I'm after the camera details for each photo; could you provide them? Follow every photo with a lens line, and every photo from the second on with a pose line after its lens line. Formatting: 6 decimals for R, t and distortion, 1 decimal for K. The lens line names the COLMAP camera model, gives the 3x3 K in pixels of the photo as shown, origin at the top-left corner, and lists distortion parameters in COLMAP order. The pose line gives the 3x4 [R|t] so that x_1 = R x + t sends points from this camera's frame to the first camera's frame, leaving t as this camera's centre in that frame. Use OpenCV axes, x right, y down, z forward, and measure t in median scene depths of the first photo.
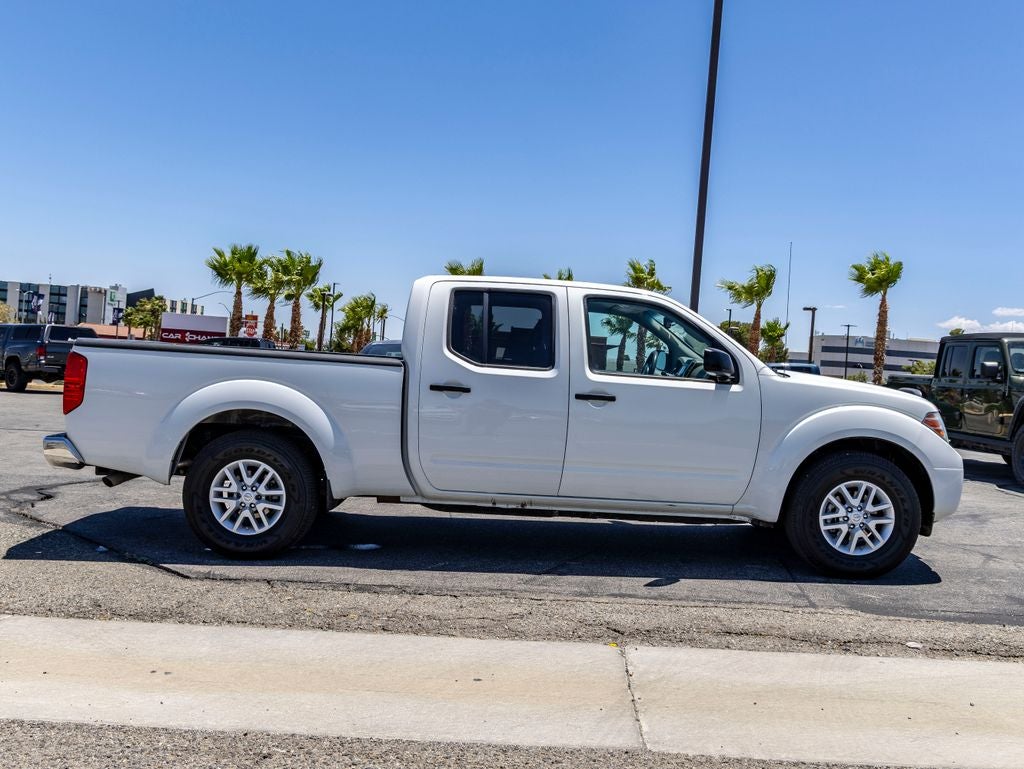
lens RADIAL K [[921.4, 0, 511.4], [0, 921.4, 382.1], [0, 0, 1]] dist [0.019351, -0.005659]
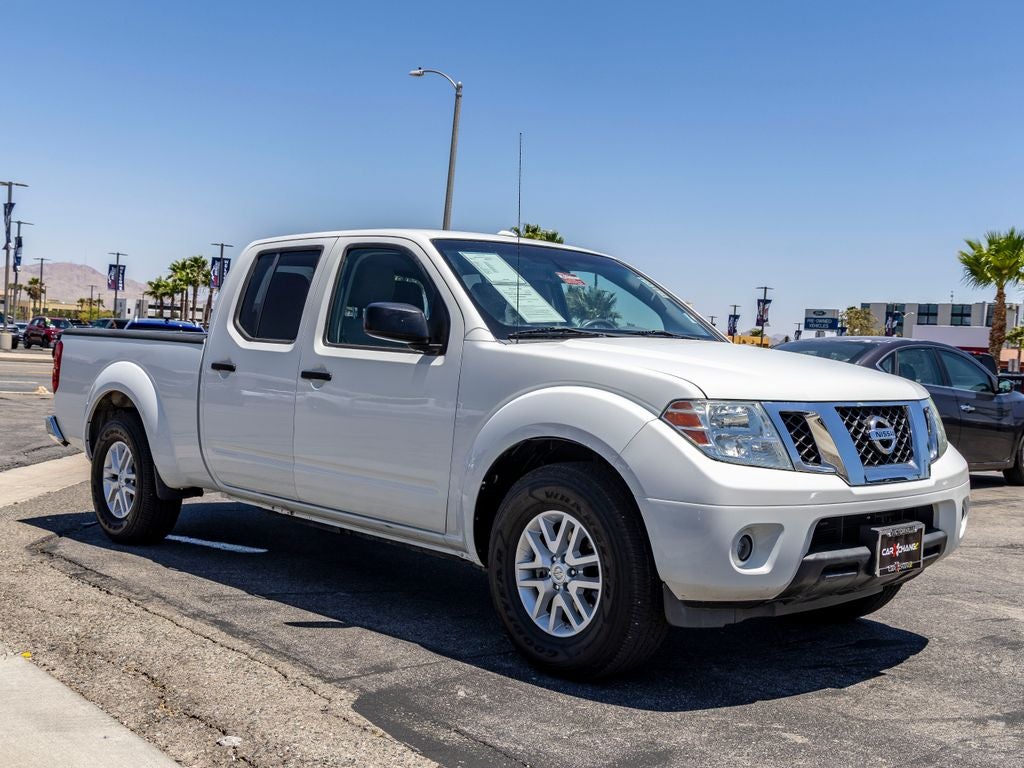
lens RADIAL K [[1148.2, 0, 520.7], [0, 1148.2, 388.0], [0, 0, 1]] dist [0.048427, 0.000000]
pose [[0.656888, -0.003514, -0.753980, 0.919378], [-0.019668, 0.999569, -0.021794, 0.043816], [0.753731, 0.029145, 0.656536, 0.491646]]
